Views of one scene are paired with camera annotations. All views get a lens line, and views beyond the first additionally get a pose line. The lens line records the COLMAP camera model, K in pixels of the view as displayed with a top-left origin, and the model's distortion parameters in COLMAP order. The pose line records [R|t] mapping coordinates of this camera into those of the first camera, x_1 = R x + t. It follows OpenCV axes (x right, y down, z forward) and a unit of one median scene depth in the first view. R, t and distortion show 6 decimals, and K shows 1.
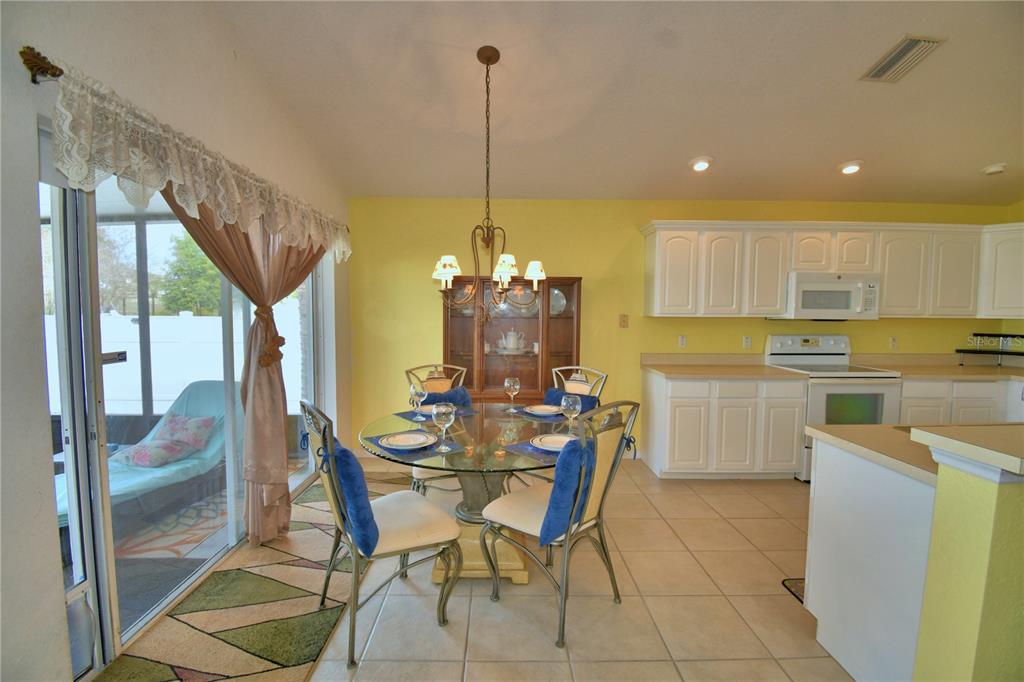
lens RADIAL K [[452.1, 0, 507.8], [0, 452.1, 338.4], [0, 0, 1]] dist [0.012618, -0.017548]
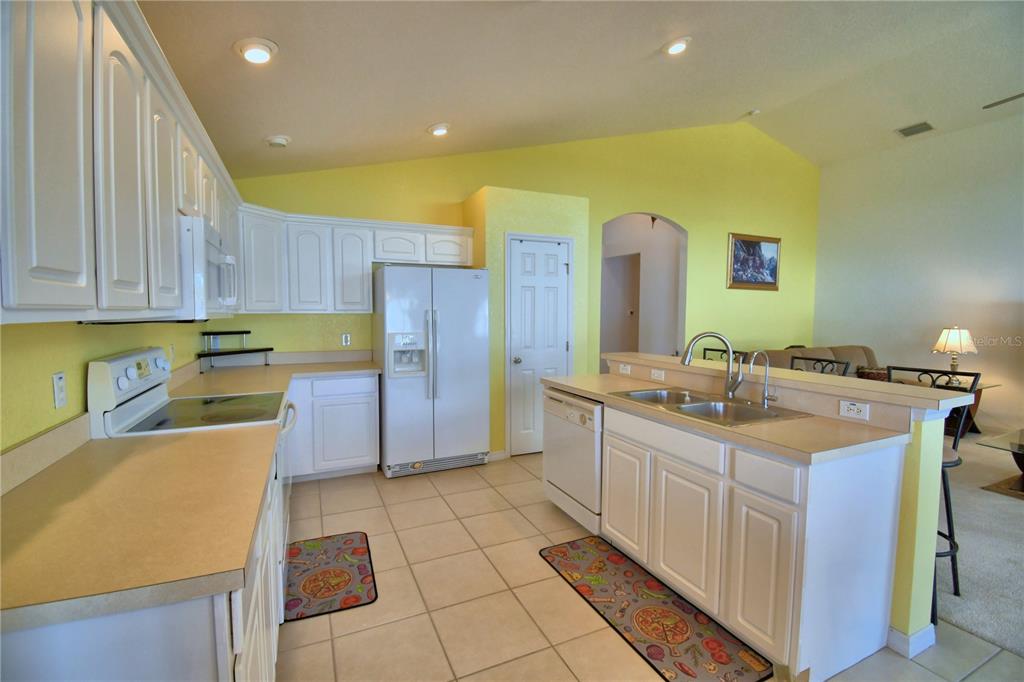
lens RADIAL K [[452.1, 0, 510.0], [0, 452.1, 343.2], [0, 0, 1]] dist [0.012618, -0.017548]
pose [[-0.401978, -0.070547, 0.912928, 0.085065], [0.050682, 0.993785, 0.099111, -0.052606], [-0.914246, 0.086109, -0.395904, 0.953640]]
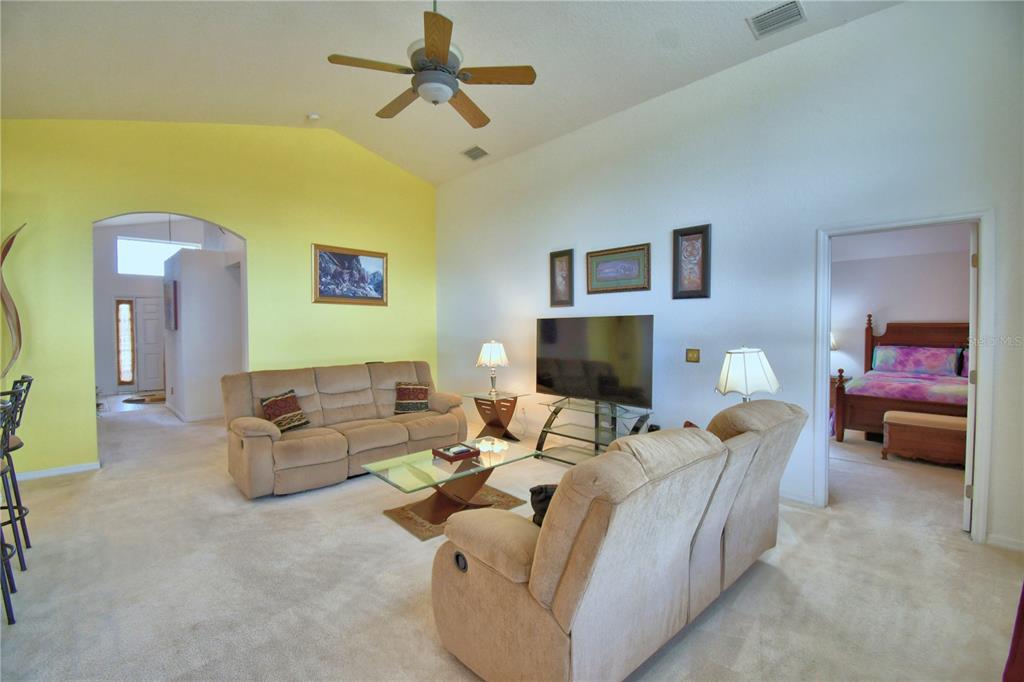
lens RADIAL K [[452.1, 0, 501.5], [0, 452.1, 337.7], [0, 0, 1]] dist [0.012618, -0.017548]
pose [[-0.660774, -0.020672, 0.750300, -0.315394], [0.044843, 0.996748, 0.066954, -0.000969], [-0.749244, 0.077888, -0.657698, 0.073141]]
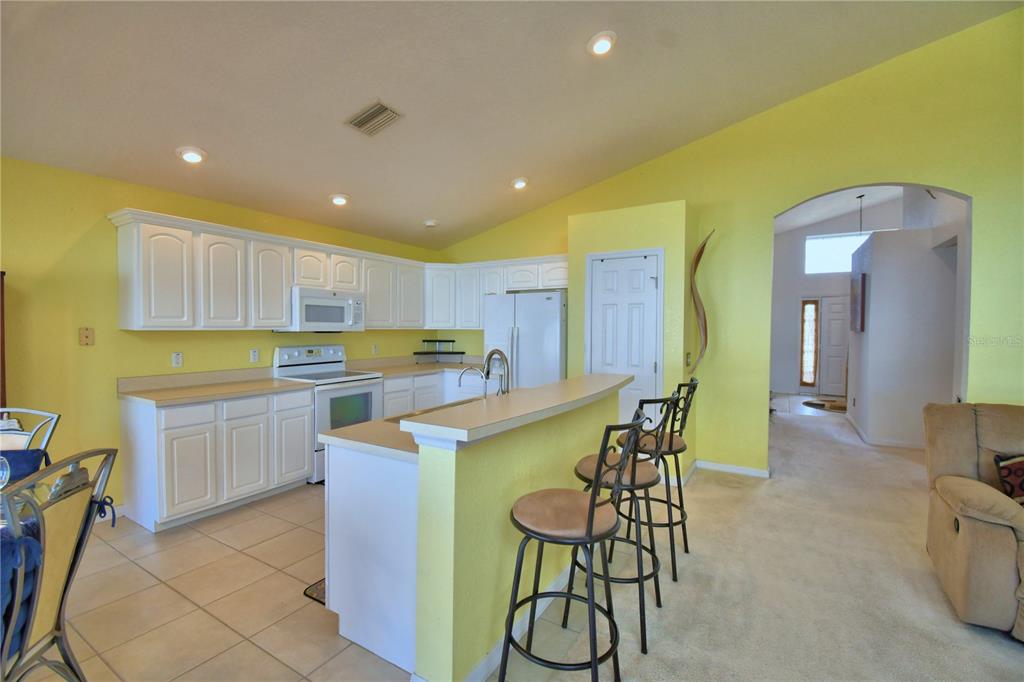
lens RADIAL K [[452.1, 0, 508.3], [0, 452.1, 340.0], [0, 0, 1]] dist [0.012618, -0.017548]
pose [[0.538197, -0.027647, 0.842365, 0.009963], [0.047624, 0.998863, 0.002356, -0.002870], [-0.841472, 0.038849, 0.538902, 0.031485]]
